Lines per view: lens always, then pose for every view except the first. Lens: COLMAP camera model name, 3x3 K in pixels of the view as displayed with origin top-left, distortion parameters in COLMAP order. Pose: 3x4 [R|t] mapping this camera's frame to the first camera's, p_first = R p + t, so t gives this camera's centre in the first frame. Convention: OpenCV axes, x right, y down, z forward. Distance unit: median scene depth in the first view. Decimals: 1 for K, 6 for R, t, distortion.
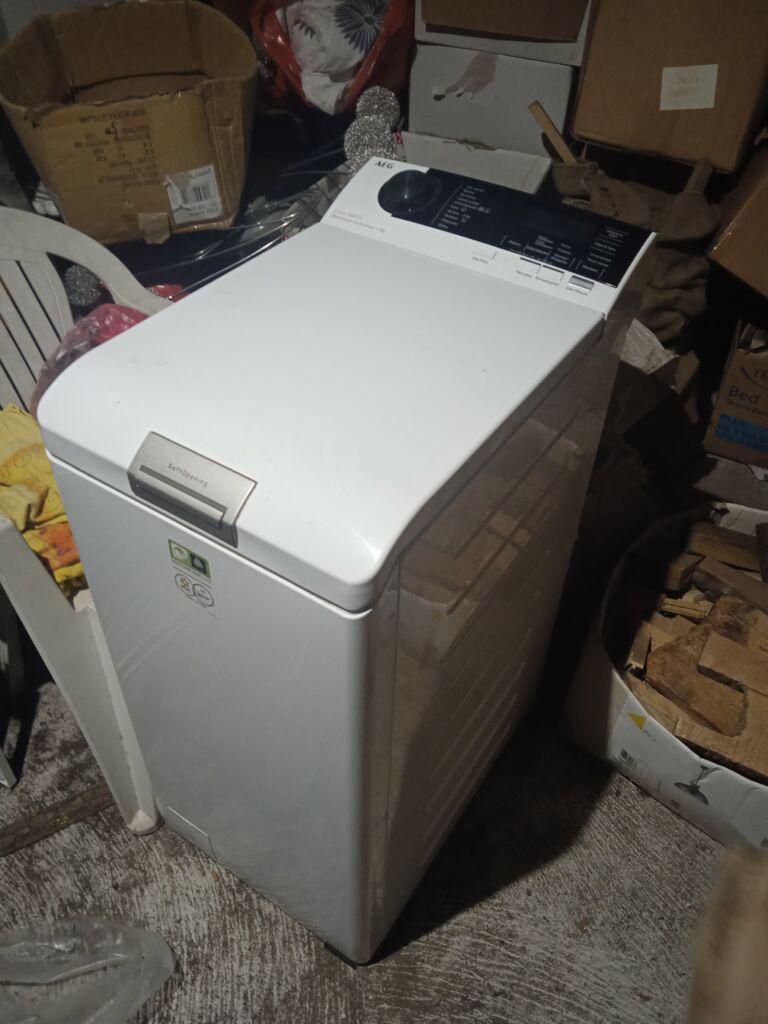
lens RADIAL K [[841.5, 0, 384.0], [0, 841.5, 512.0], [0, 0, 1]] dist [0.011317, -0.009194]
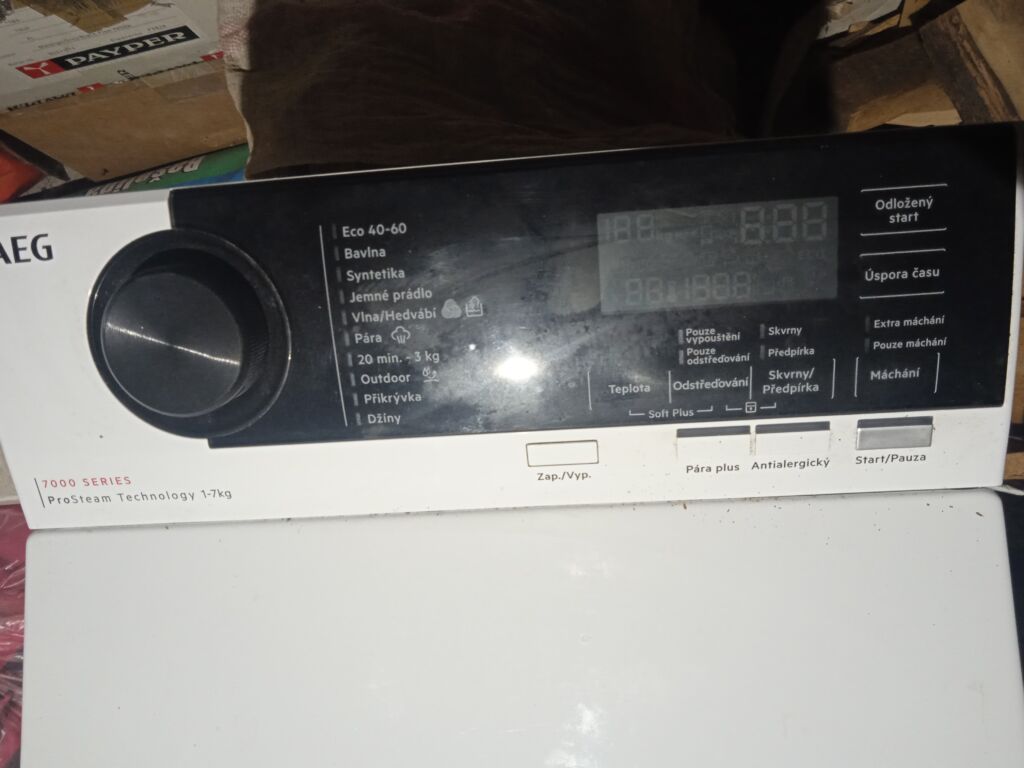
lens RADIAL K [[863.9, 0, 512.0], [0, 863.9, 384.0], [0, 0, 1]] dist [0.008832, -0.000183]
pose [[0.797888, -0.601498, -0.039684, 0.114046], [0.491237, 0.610648, 0.621124, -0.463464], [-0.349372, -0.515082, 0.782707, 0.649822]]
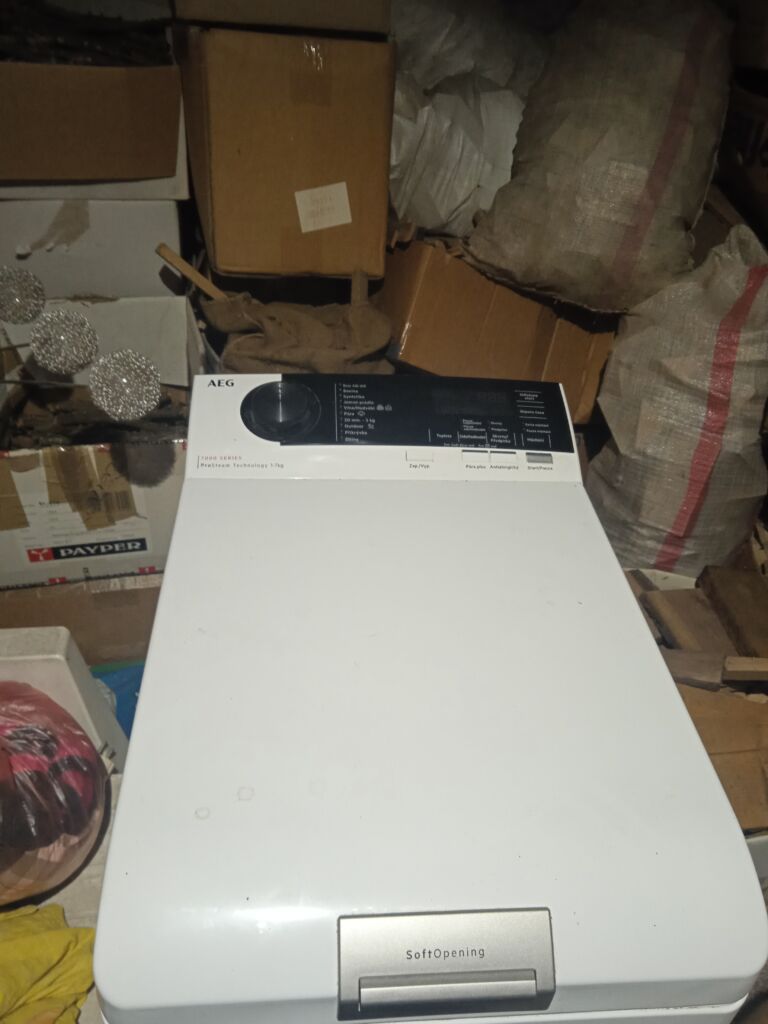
lens RADIAL K [[841.5, 0, 384.0], [0, 841.5, 512.0], [0, 0, 1]] dist [0.011317, -0.009194]
pose [[0.789547, -0.345279, 0.507344, -0.306869], [0.385263, 0.922377, 0.028174, -0.251497], [-0.477690, 0.173216, 0.861283, 0.253332]]
